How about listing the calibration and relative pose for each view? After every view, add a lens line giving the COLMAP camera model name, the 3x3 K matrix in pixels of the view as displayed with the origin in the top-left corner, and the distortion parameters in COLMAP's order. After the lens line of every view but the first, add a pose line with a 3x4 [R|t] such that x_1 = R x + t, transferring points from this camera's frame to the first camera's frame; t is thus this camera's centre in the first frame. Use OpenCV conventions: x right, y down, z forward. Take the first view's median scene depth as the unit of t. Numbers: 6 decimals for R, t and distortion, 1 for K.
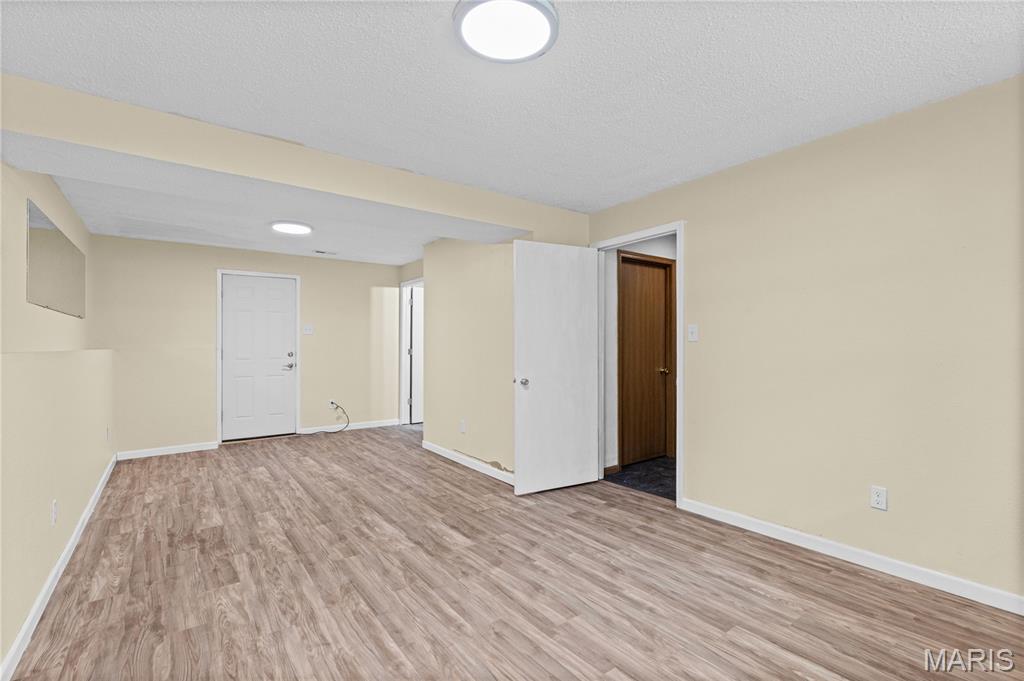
lens RADIAL K [[466.0, 0, 516.9], [0, 466.0, 341.2], [0, 0, 1]] dist [0.004710, -0.000974]
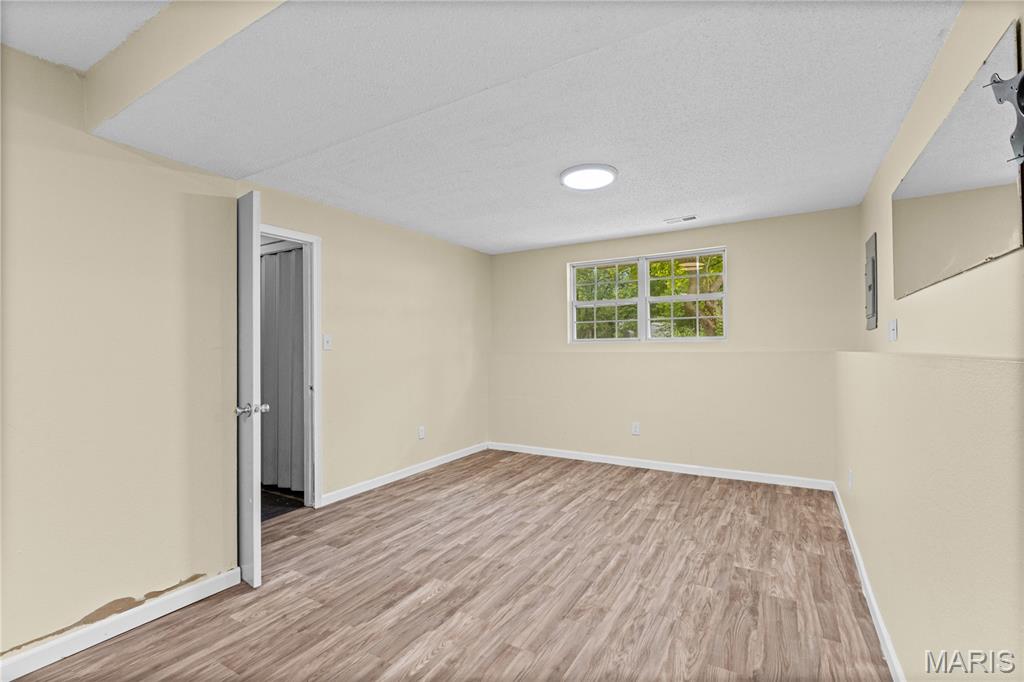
lens RADIAL K [[466.0, 0, 515.0], [0, 466.0, 345.7], [0, 0, 1]] dist [0.004710, -0.000974]
pose [[-0.400511, 0.016862, 0.916137, -1.067708], [0.002390, 0.999846, -0.017358, 0.014908], [-0.916289, -0.004762, -0.400490, 1.352545]]
